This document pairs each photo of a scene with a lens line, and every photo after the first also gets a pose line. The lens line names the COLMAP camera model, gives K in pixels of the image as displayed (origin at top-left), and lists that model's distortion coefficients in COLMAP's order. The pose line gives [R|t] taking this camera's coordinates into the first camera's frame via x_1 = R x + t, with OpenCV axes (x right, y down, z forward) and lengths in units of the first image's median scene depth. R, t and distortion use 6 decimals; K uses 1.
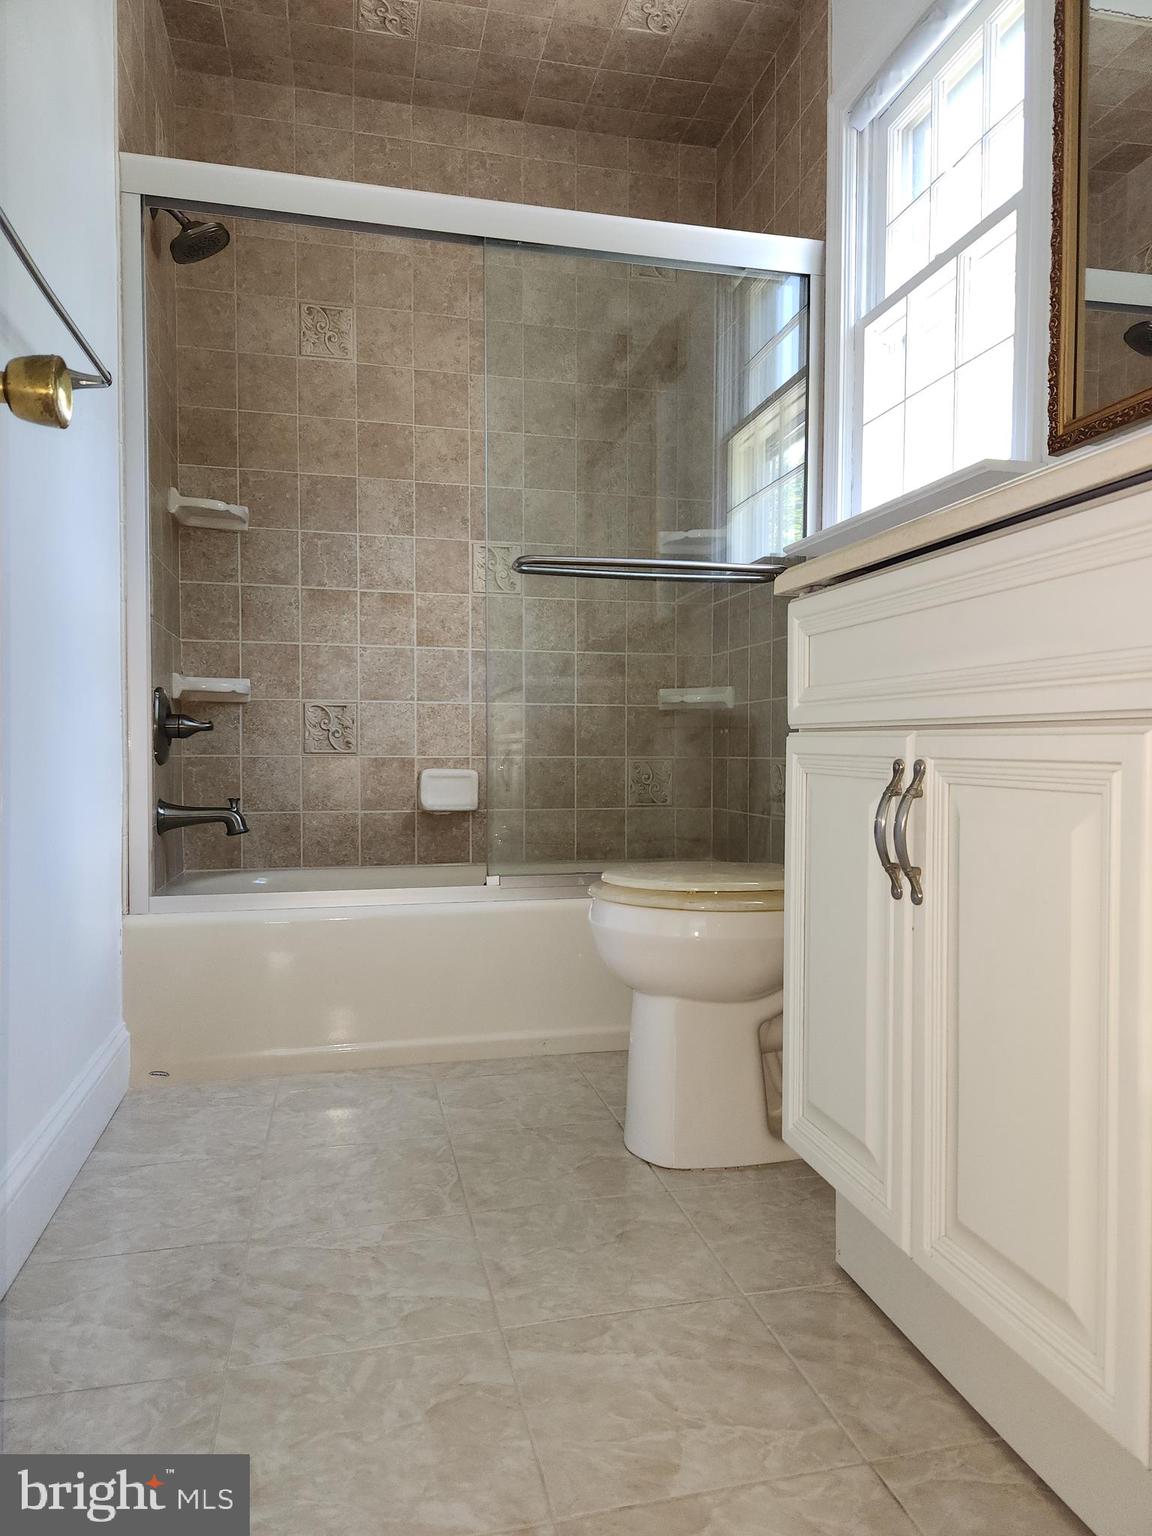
lens RADIAL K [[1034.4, 0, 582.8], [0, 1034.4, 767.9], [0, 0, 1]] dist [0.073499, -0.052024]
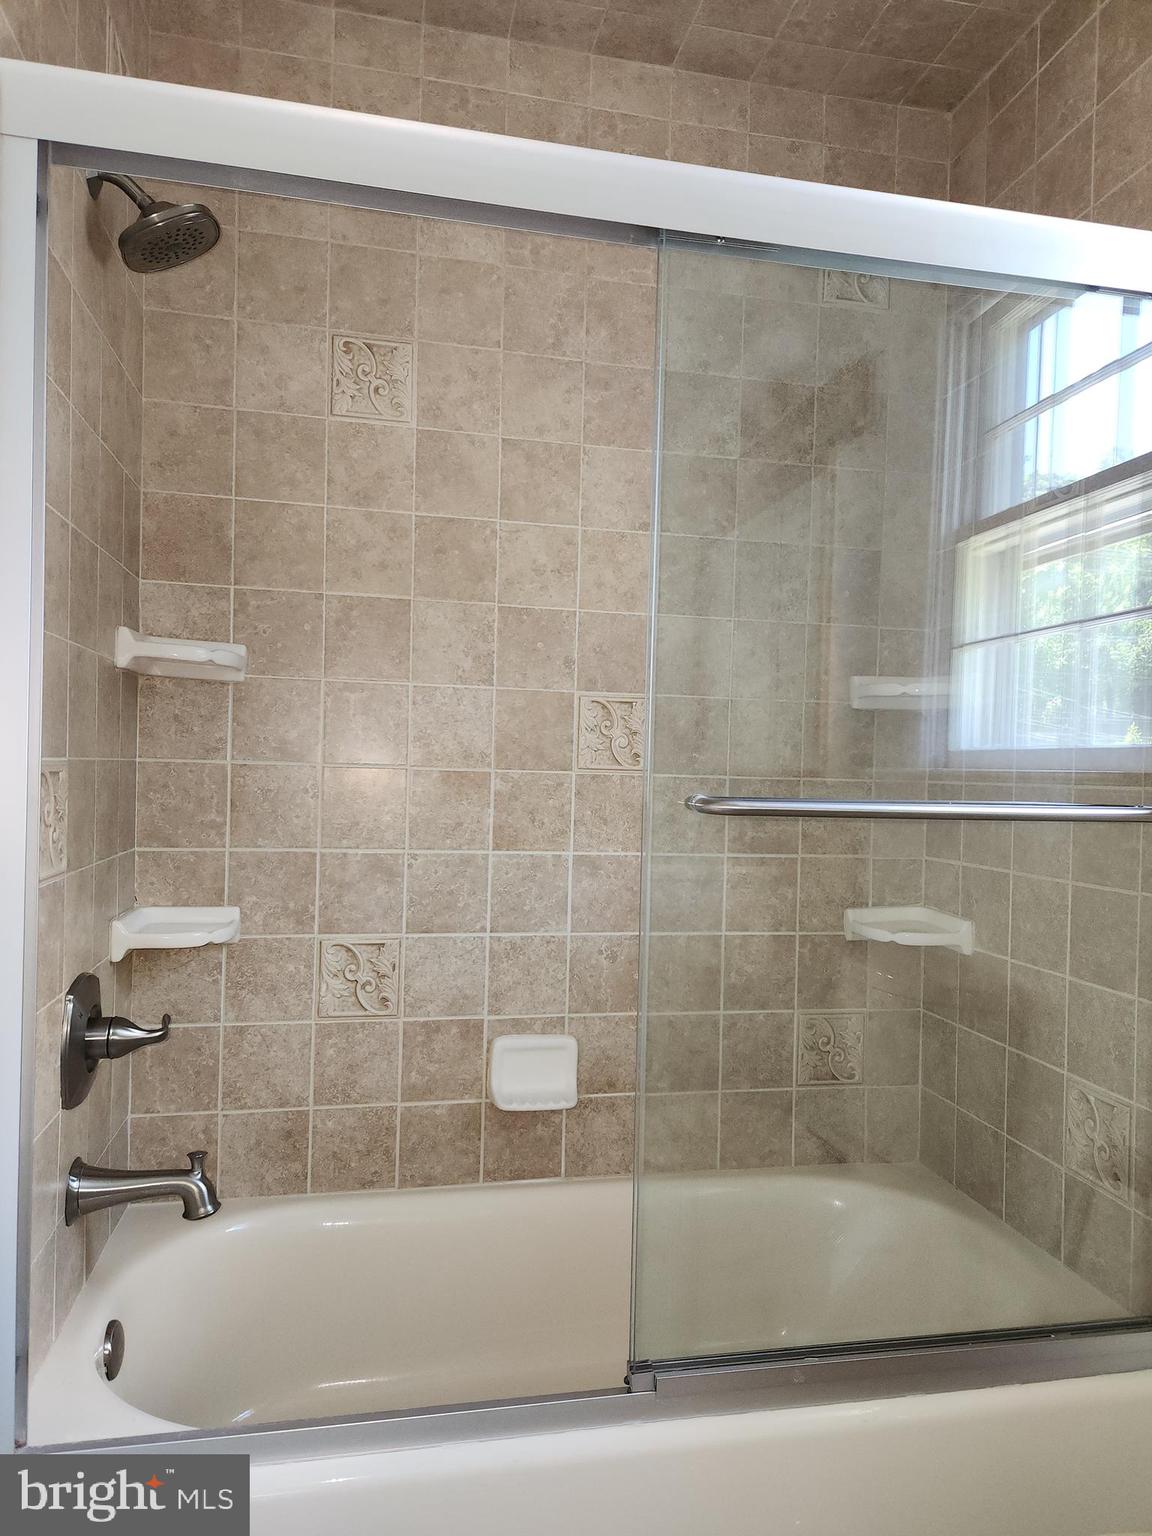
lens RADIAL K [[1034.4, 0, 575.6], [0, 1034.4, 781.2], [0, 0, 1]] dist [0.073499, -0.052024]
pose [[0.999415, 0.024975, -0.023376, -0.093436], [-0.025143, 0.999660, -0.006884, -0.159705], [0.023196, 0.007468, 0.999703, 0.342295]]
